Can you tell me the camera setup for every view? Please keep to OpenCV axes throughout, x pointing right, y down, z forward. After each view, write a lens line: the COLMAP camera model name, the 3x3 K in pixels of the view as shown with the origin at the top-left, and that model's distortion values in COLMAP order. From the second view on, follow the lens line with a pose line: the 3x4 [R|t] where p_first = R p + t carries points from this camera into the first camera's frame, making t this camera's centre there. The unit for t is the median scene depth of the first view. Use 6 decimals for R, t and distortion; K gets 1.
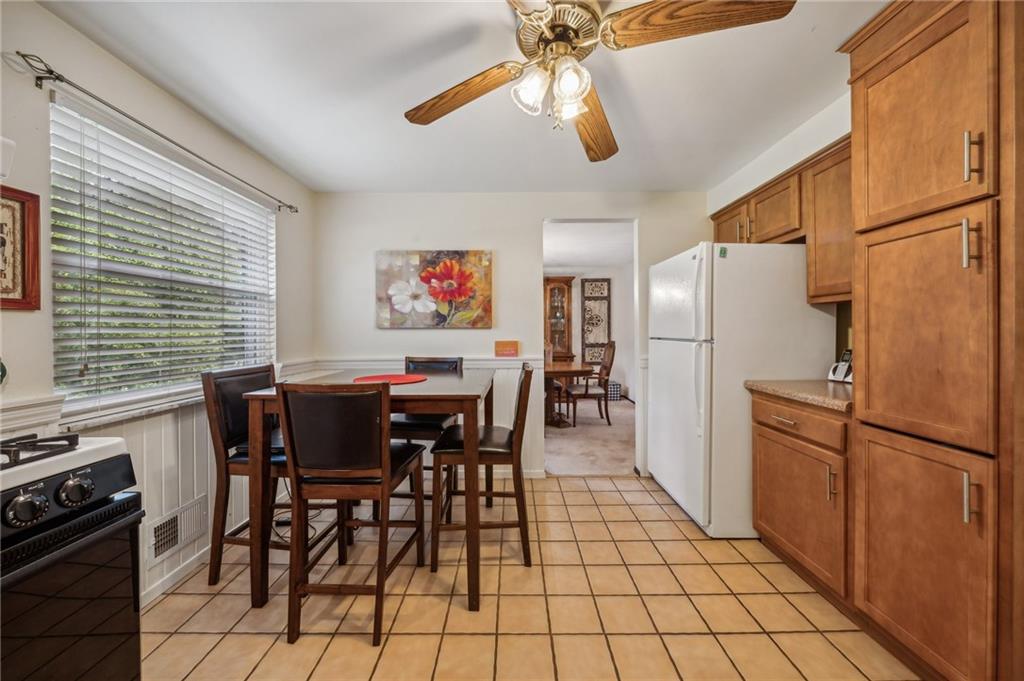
lens RADIAL K [[364.2, 0, 513.7], [0, 364.2, 332.2], [0, 0, 1]] dist [-0.001632, -0.000131]
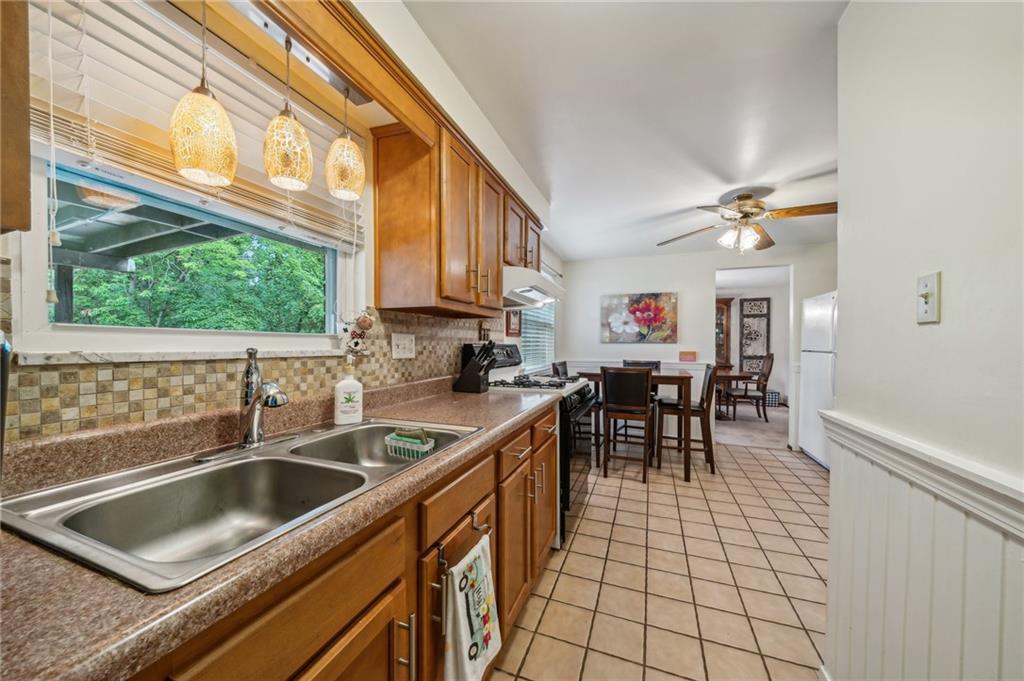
lens RADIAL K [[355.4, 0, 528.6], [0, 355.4, 347.1], [0, 0, 1]] dist [0.013648, -0.000020]
pose [[0.944074, 0.010382, -0.329570, -0.155932], [-0.007584, 0.999923, 0.009774, -0.003320], [0.329647, -0.006728, 0.944080, -0.619795]]
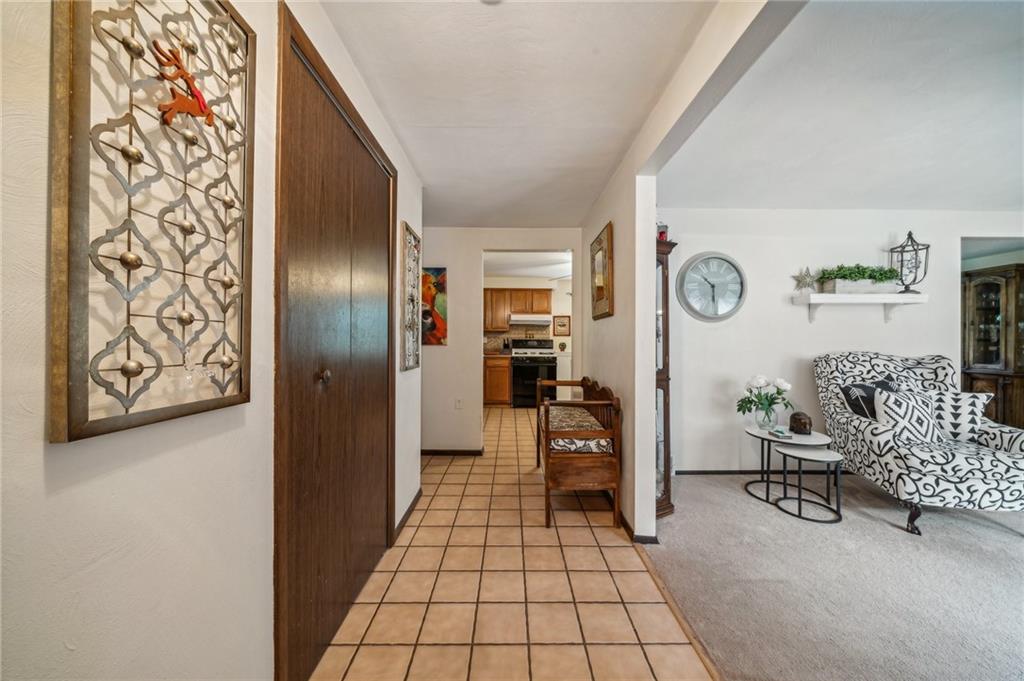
lens RADIAL K [[343.6, 0, 512.0], [0, 343.6, 340.5], [0, 0, 1]] dist [0.000134, 0.000027]
pose [[0.013558, 0.000149, -0.999908, 1.653678], [-0.006612, 0.999978, 0.000059, 0.006313], [0.999886, 0.006611, 0.013559, 0.009518]]
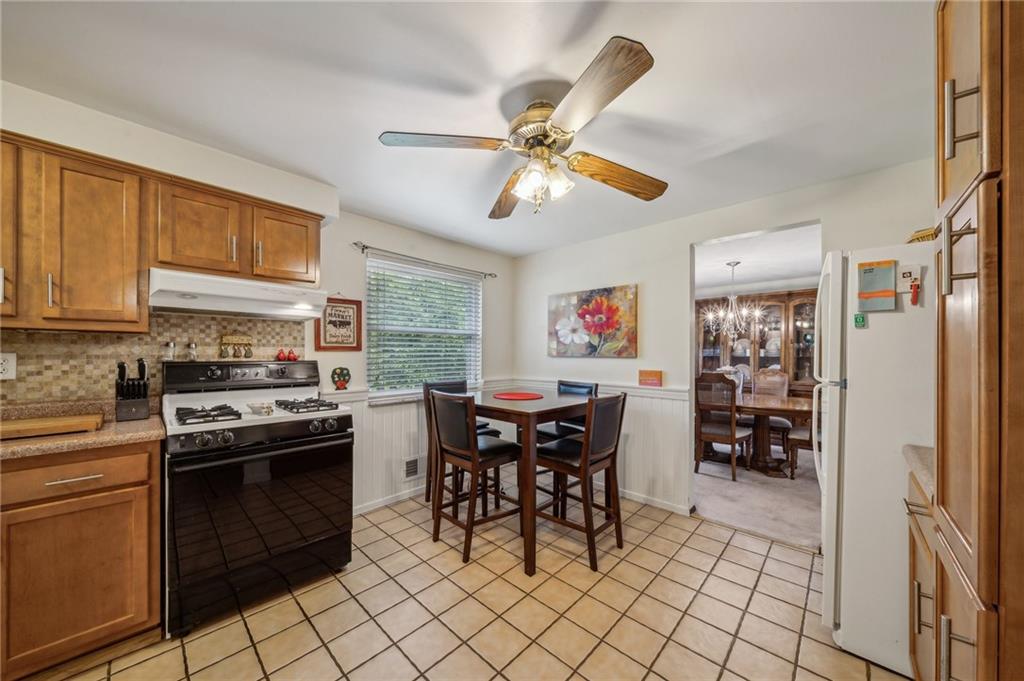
lens RADIAL K [[355.1, 0, 510.7], [0, 355.1, 352.4], [0, 0, 1]] dist [-0.001378, -0.000046]
pose [[0.727807, 0.004886, -0.685765, 0.380499], [-0.007191, 0.999974, -0.000507, -0.023529], [0.685744, 0.005300, 0.727823, 0.005766]]
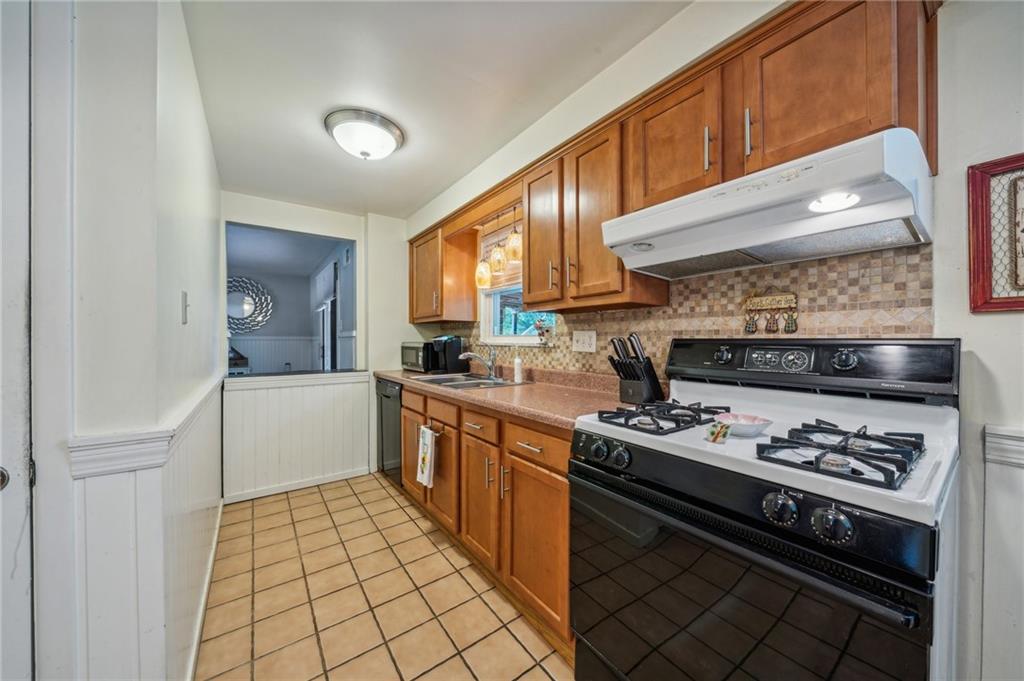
lens RADIAL K [[348.5, 0, 512.0], [0, 348.5, 340.5], [0, 0, 1]] dist [-0.010869, -0.000035]
pose [[-0.799960, 0.004181, -0.600039, -0.028588], [0.003077, 0.999991, 0.002867, -0.001734], [0.600046, 0.000447, -0.799966, 0.300298]]
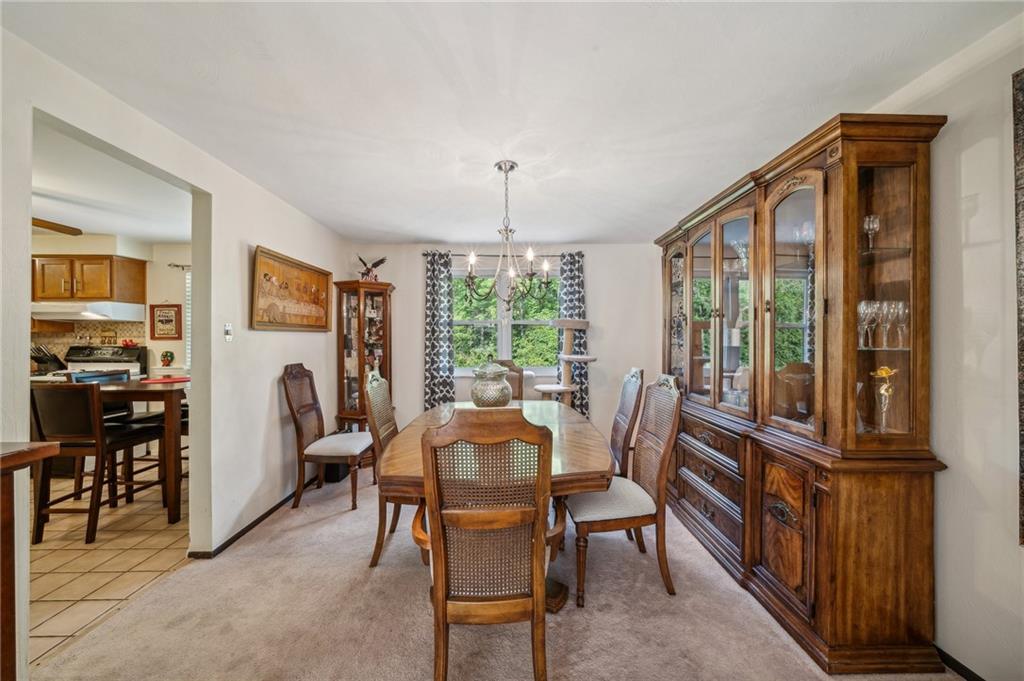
lens RADIAL K [[348.5, 0, 512.0], [0, 348.5, 340.5], [0, 0, 1]] dist [-0.010869, -0.000035]
pose [[0.016408, 0.008035, -0.999833, 0.743001], [-0.001929, 0.999966, 0.008004, -0.035354], [0.999864, 0.001797, 0.016423, 1.605615]]
